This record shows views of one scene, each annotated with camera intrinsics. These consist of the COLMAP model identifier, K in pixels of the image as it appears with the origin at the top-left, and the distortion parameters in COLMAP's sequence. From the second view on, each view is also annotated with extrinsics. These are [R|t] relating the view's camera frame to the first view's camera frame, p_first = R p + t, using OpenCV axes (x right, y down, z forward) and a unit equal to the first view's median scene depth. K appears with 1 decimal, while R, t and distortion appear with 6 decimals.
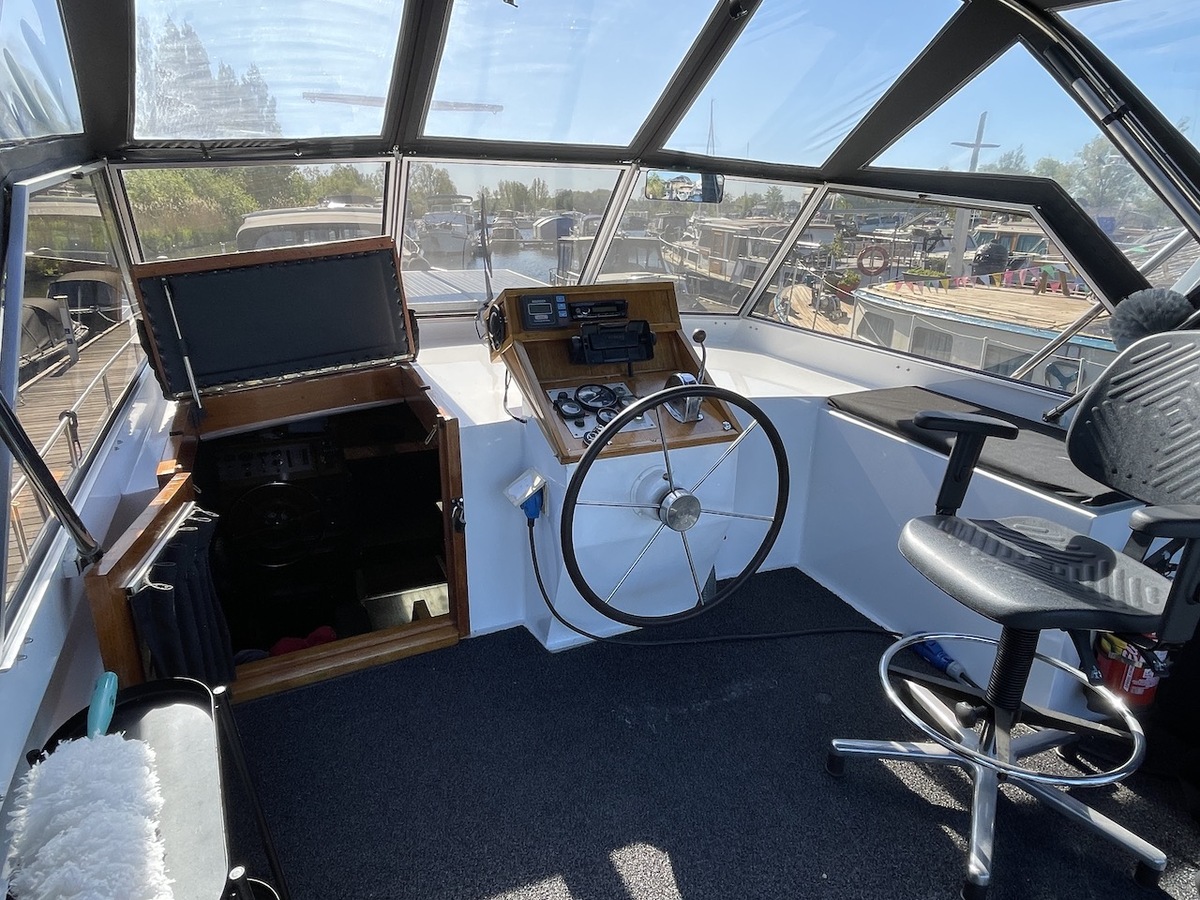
lens RADIAL K [[750.7, 0, 600.0], [0, 750.7, 450.0], [0, 0, 1]] dist [0.003524, -0.002692]
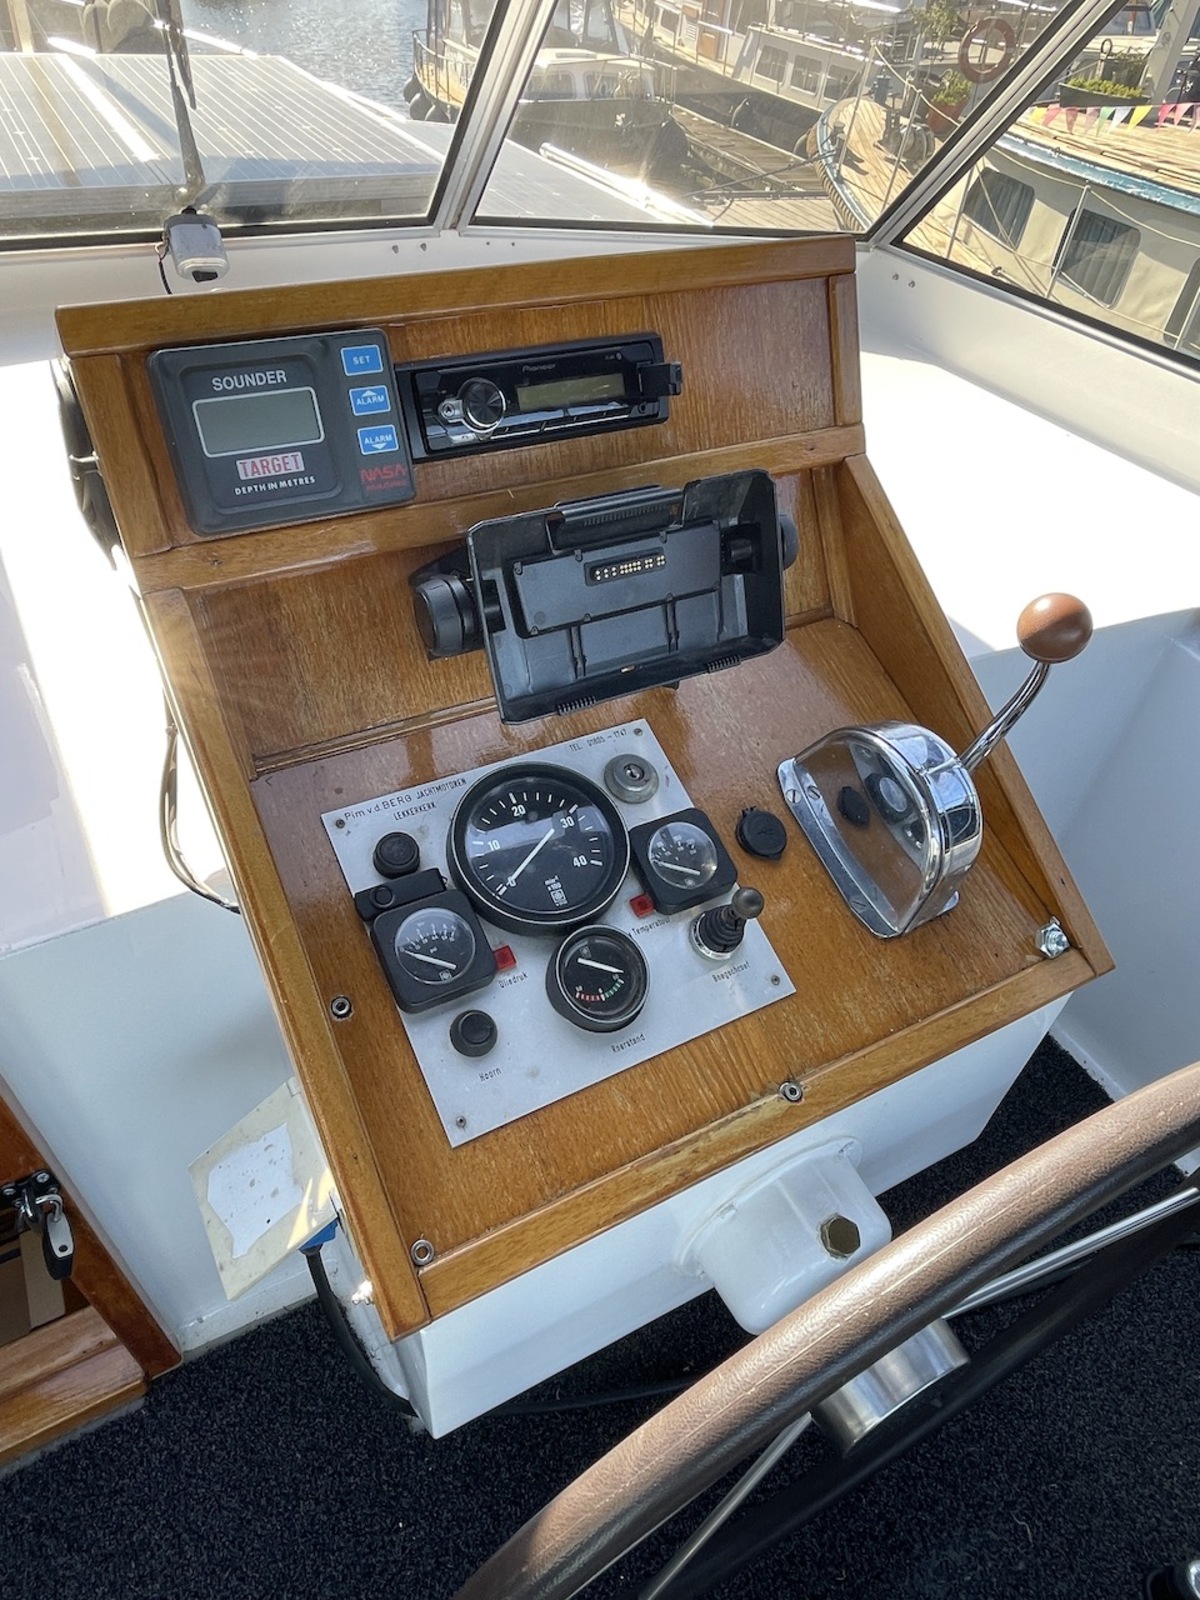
lens RADIAL K [[997.7, 0, 621.3], [0, 997.7, 798.7], [0, 0, 1]] dist [0.031375, -0.000110]
pose [[0.994308, -0.010487, 0.106028, -0.002707], [-0.032580, 0.917551, 0.396281, -0.041607], [-0.101442, -0.397479, 0.911987, 0.144373]]
